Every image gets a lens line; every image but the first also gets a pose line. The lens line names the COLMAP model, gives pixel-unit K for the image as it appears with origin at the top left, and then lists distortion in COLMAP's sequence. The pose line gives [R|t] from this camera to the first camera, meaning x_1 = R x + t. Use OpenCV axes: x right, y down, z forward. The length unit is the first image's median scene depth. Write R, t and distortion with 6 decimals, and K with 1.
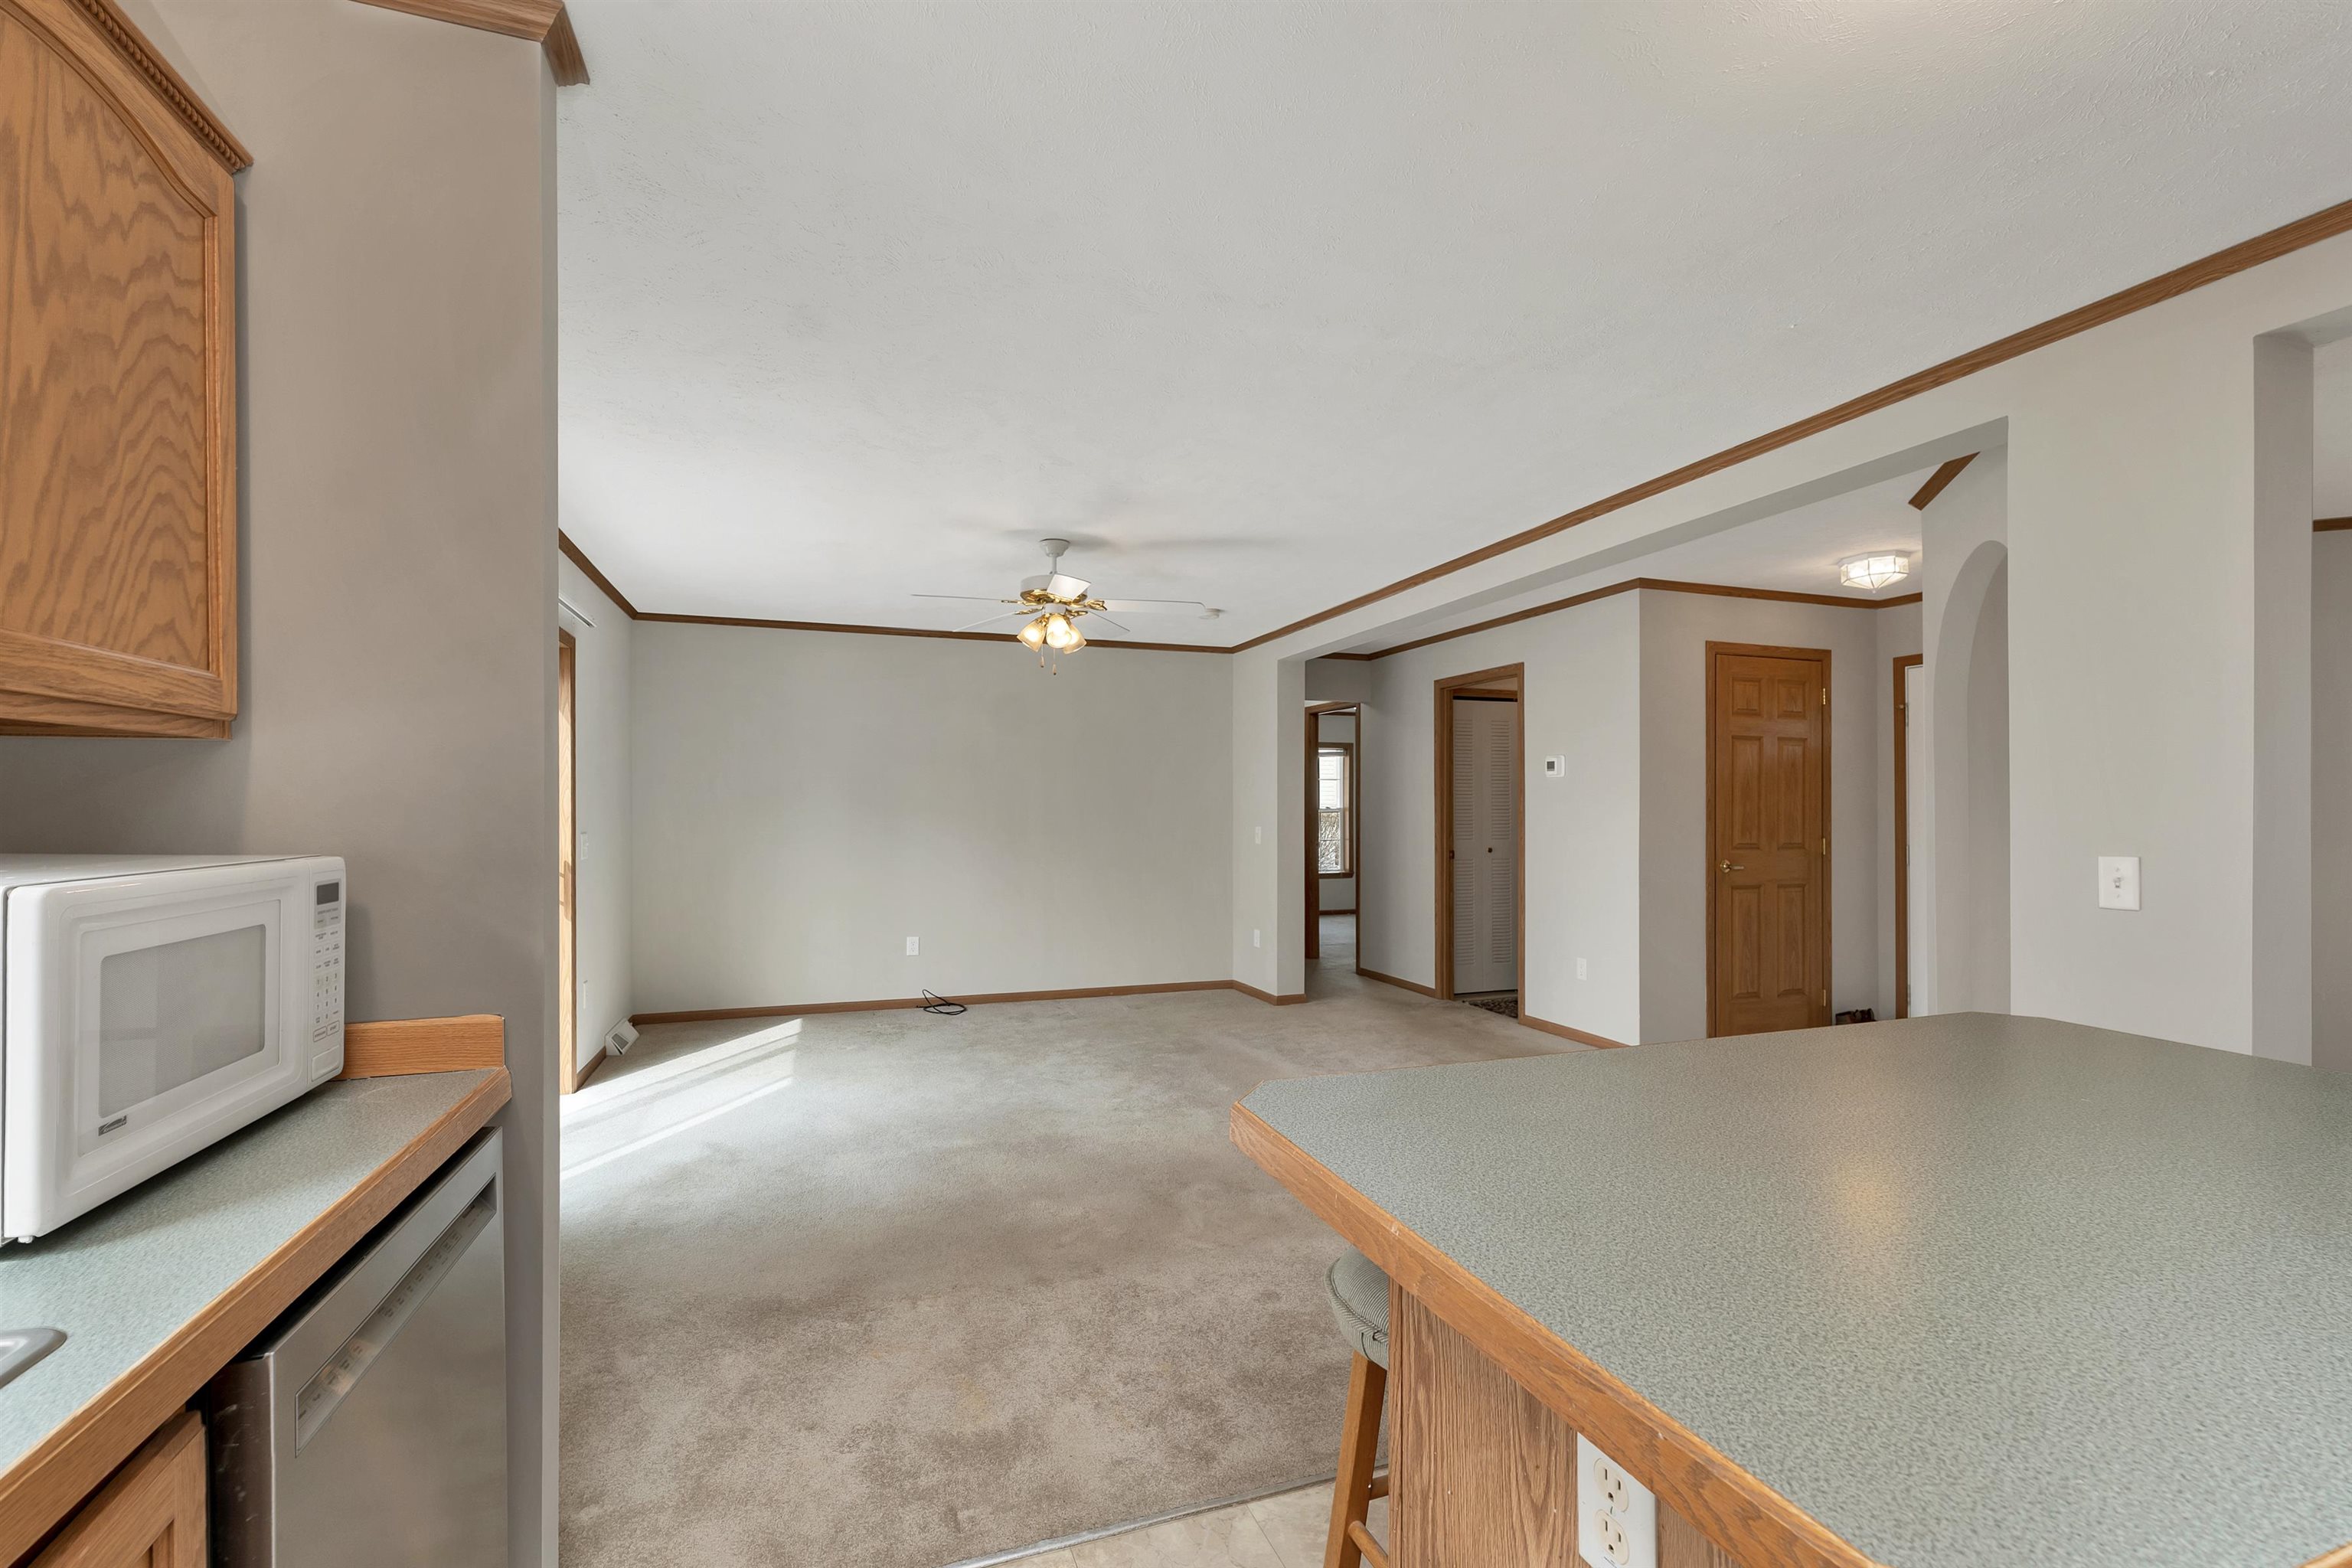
lens RADIAL K [[975.3, 0, 1169.3], [0, 975.3, 801.8], [0, 0, 1]] dist [-0.001496, -0.000121]
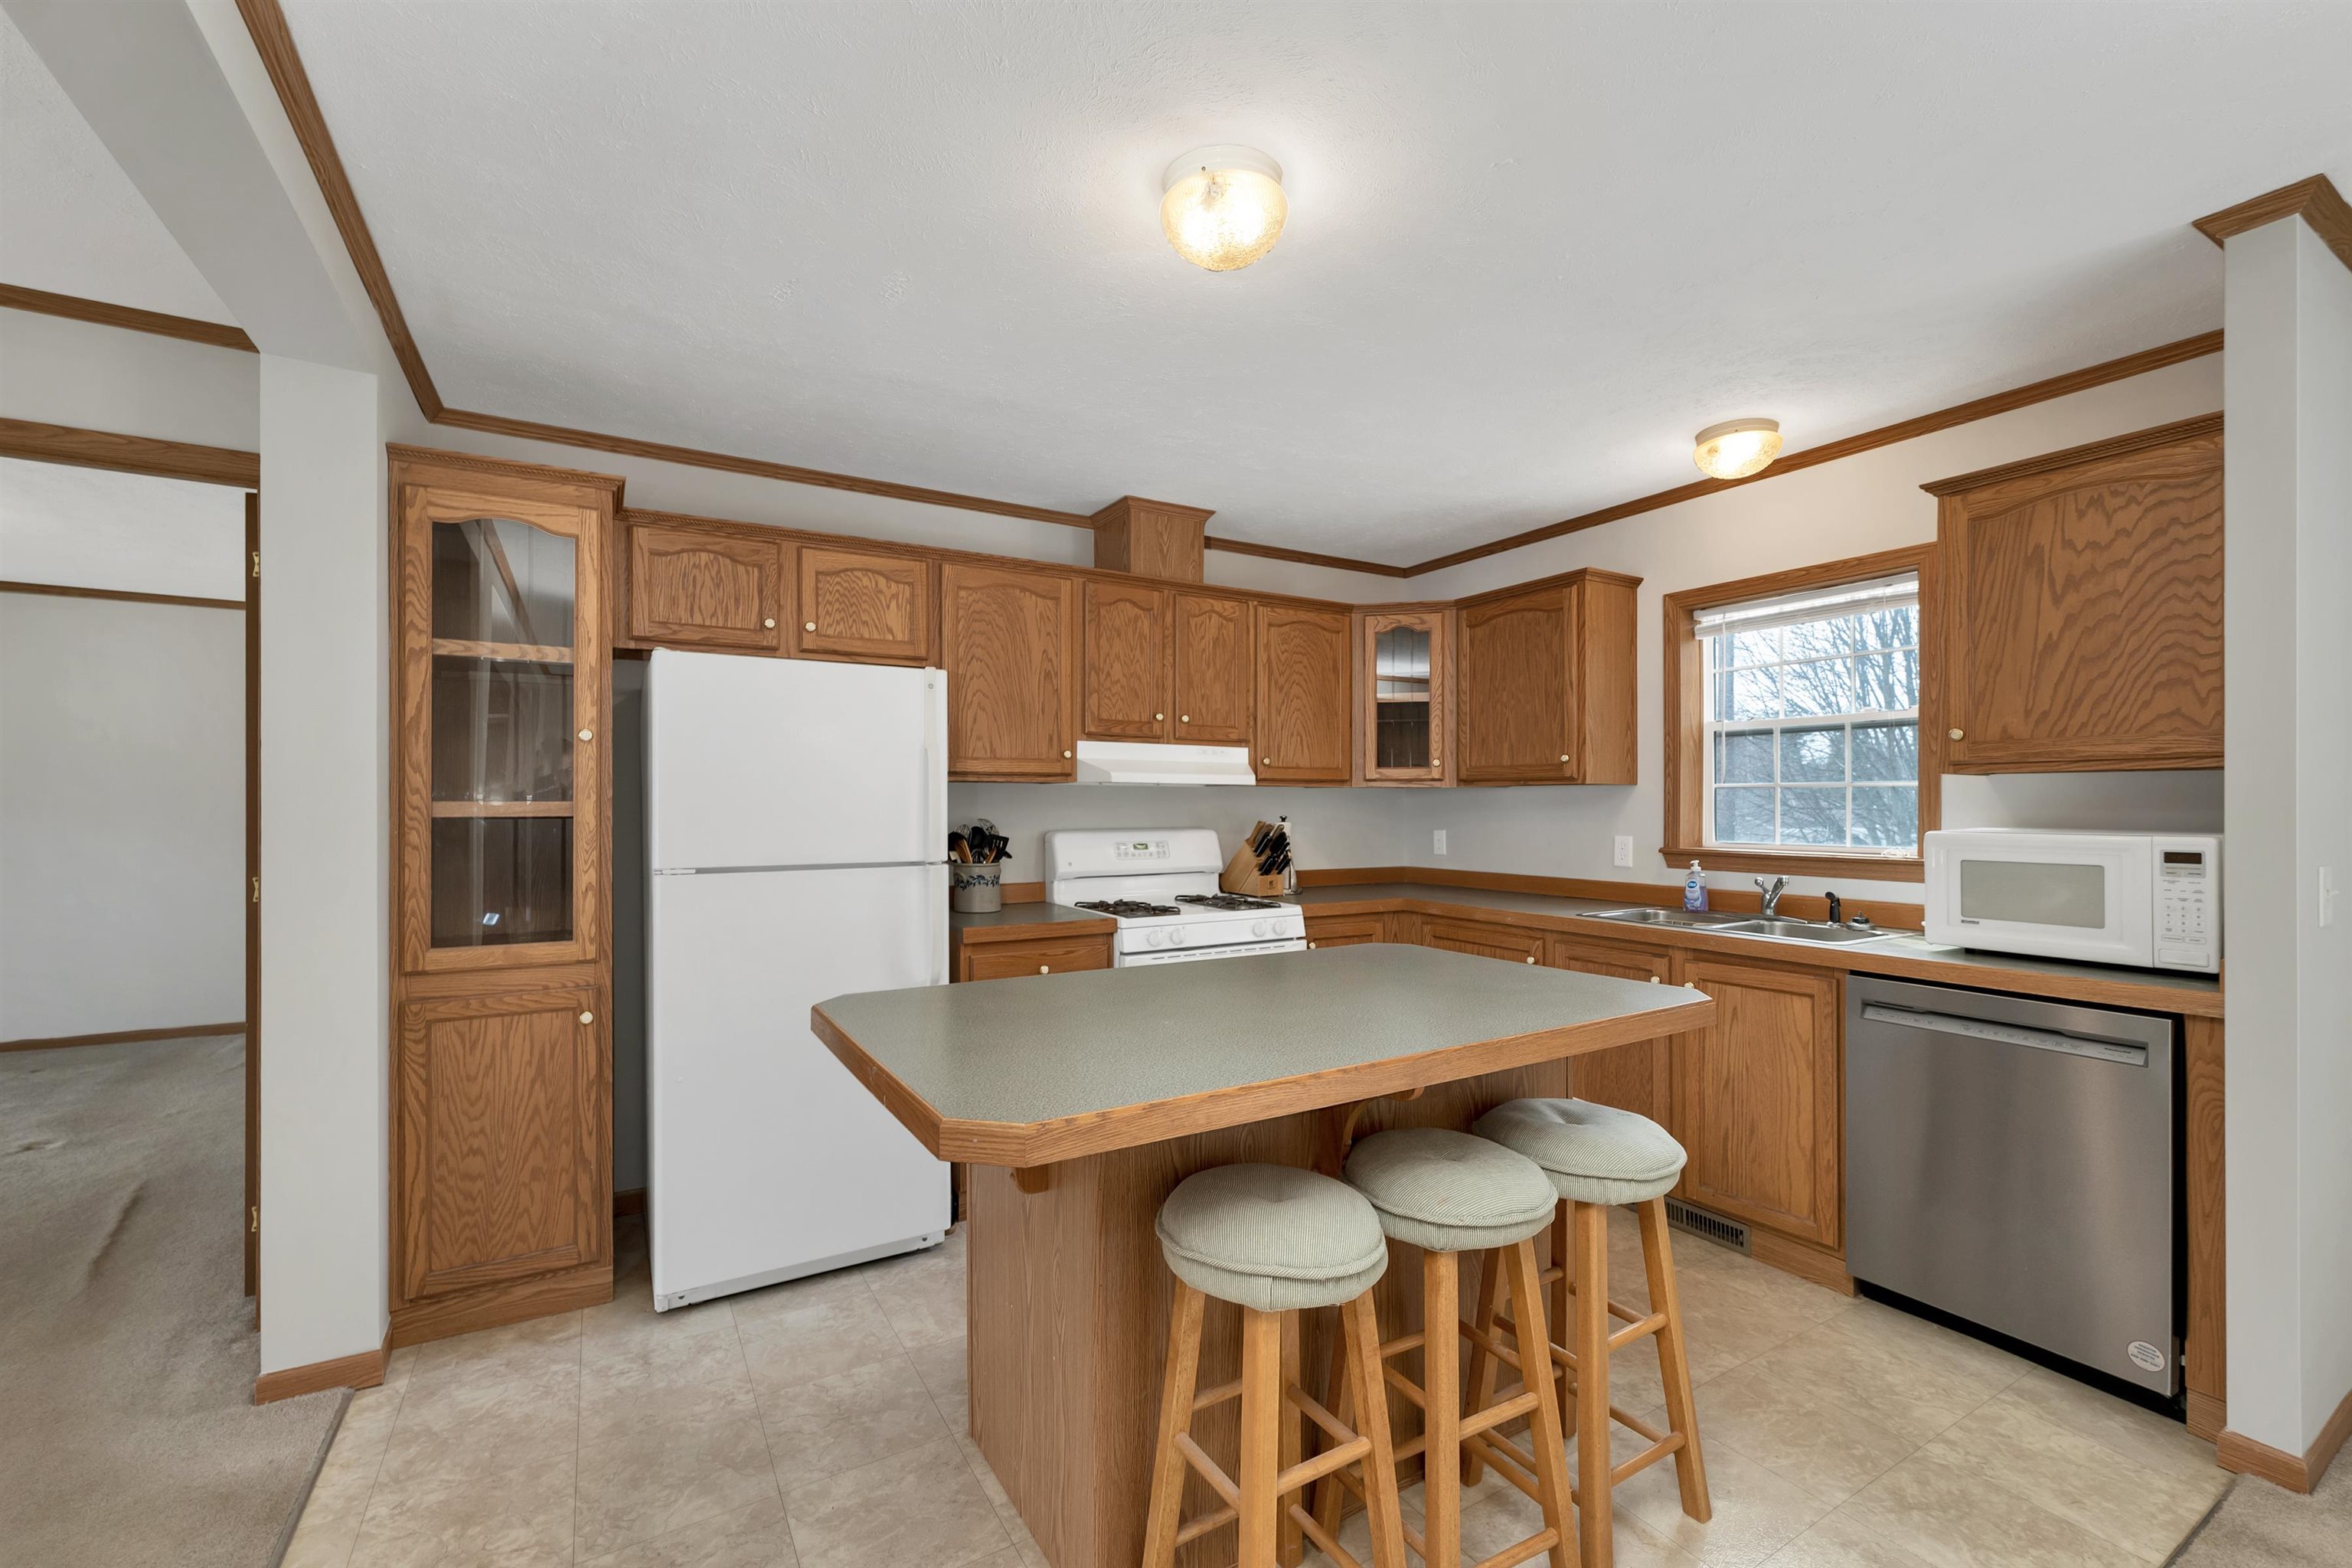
lens RADIAL K [[975.3, 0, 1168.7], [0, 975.3, 802.5], [0, 0, 1]] dist [-0.001496, -0.000121]
pose [[-0.980076, 0.000148, -0.198624, 0.273400], [0.001100, 0.999988, -0.004678, 0.001017], [0.198621, -0.004804, -0.980065, 0.524183]]
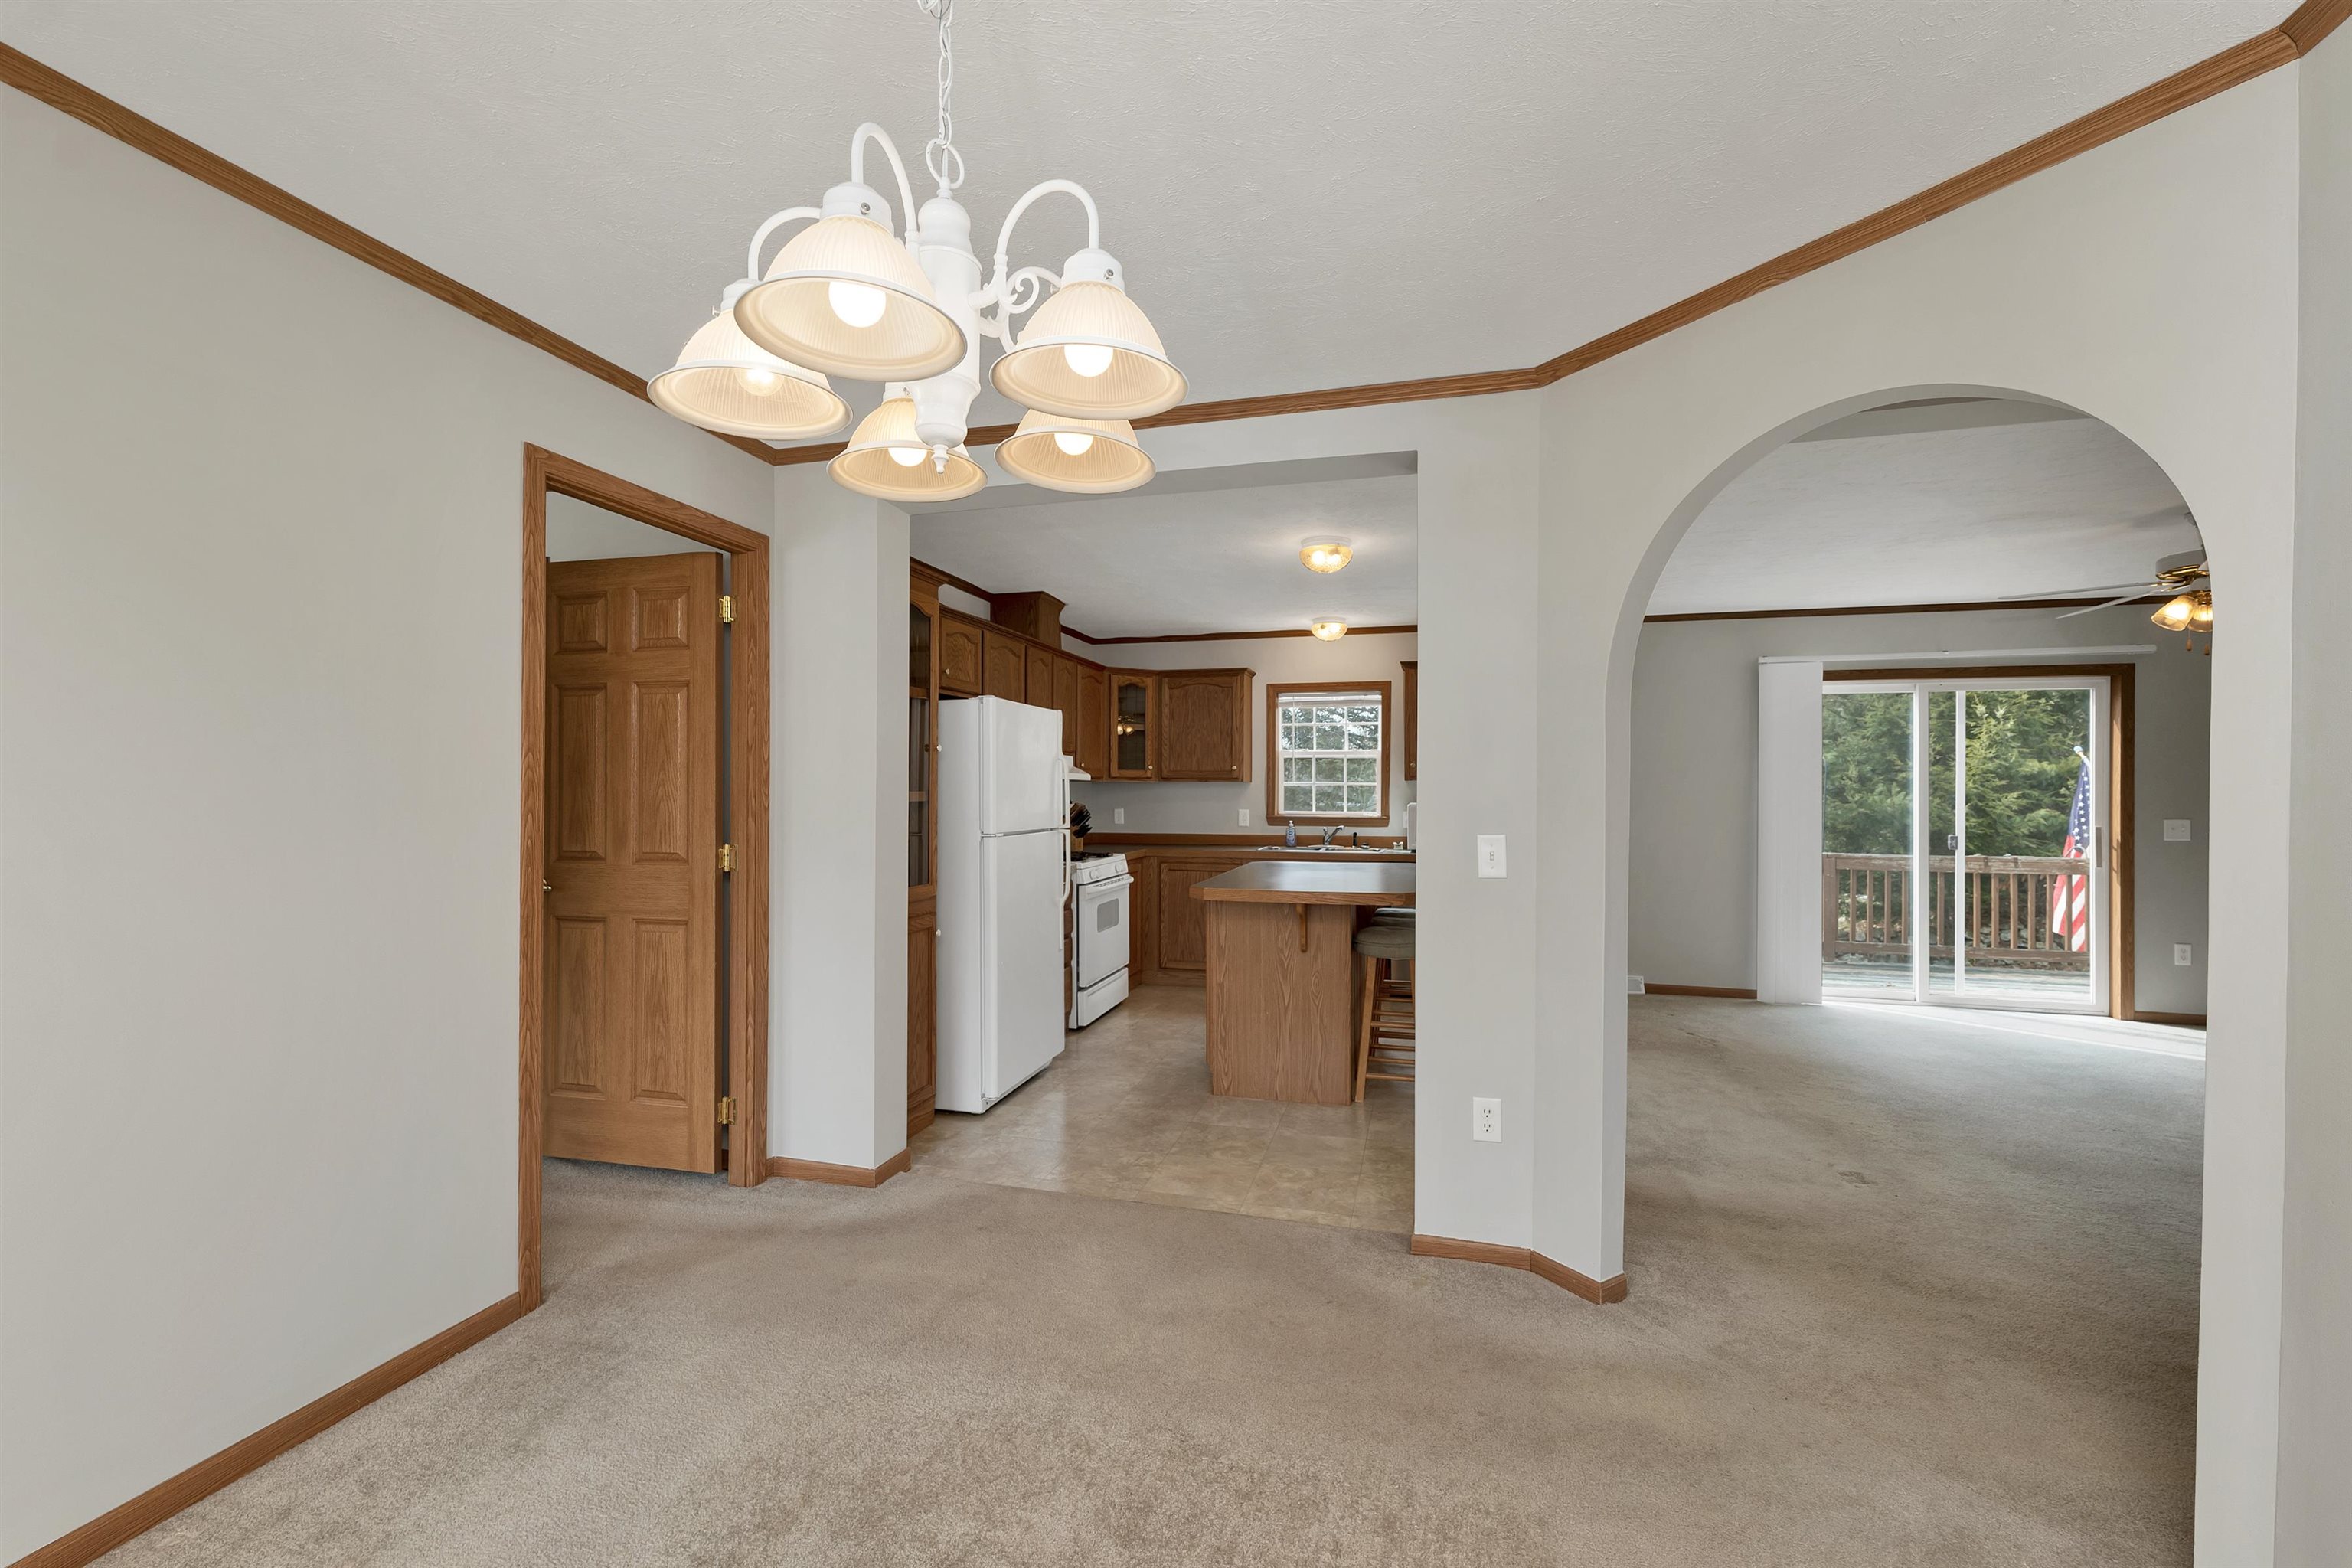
lens RADIAL K [[975.3, 0, 1173.3], [0, 975.3, 792.3], [0, 0, 1]] dist [-0.001496, -0.000121]
pose [[-0.559799, 0.000590, -0.828628, 0.922946], [-0.000411, 0.999999, 0.000990, -0.002106], [0.828628, 0.000895, -0.559799, 0.551766]]
